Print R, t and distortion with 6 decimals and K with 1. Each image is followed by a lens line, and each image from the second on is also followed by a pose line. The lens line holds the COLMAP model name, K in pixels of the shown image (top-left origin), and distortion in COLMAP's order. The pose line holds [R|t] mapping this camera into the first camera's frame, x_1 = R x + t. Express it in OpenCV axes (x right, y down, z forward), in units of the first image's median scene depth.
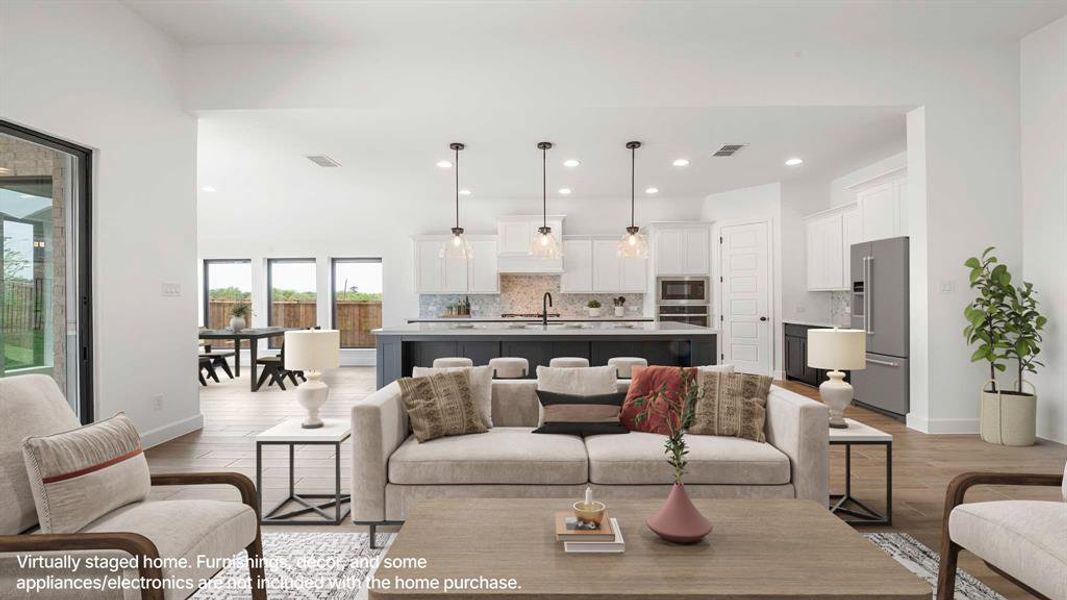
lens RADIAL K [[422.0, 0, 533.5], [0, 422.0, 300.0], [0, 0, 1]] dist [-0.016198, -0.000028]
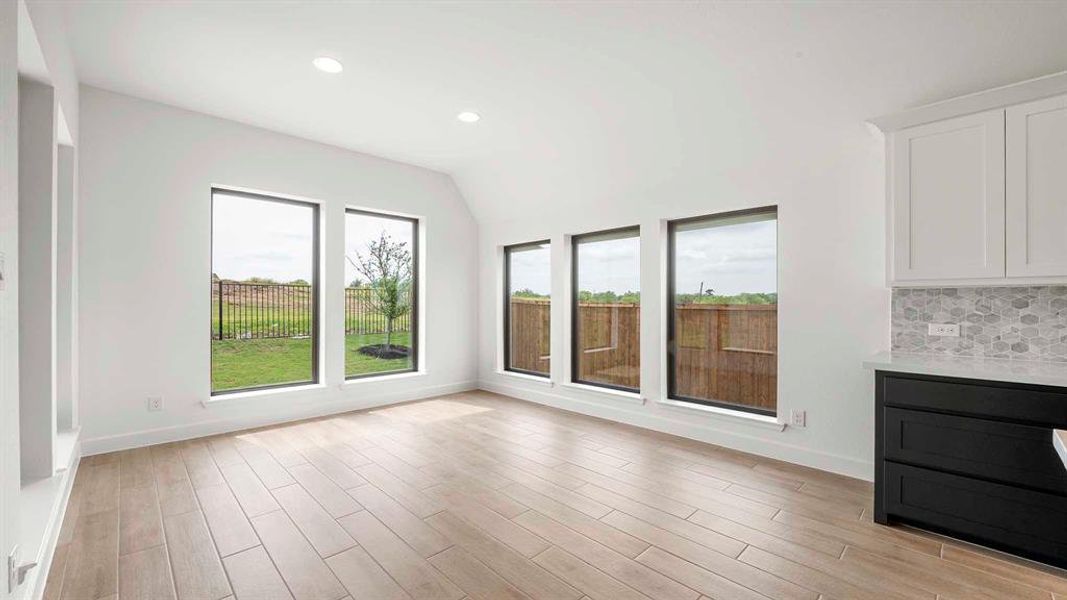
lens RADIAL K [[422.0, 0, 533.5], [0, 422.0, 300.0], [0, 0, 1]] dist [-0.016198, -0.000028]
pose [[0.697080, 0.000197, -0.716993, -0.220172], [-0.004682, 0.999980, -0.004276, -0.001316], [0.716978, 0.006337, 0.697067, 0.513139]]
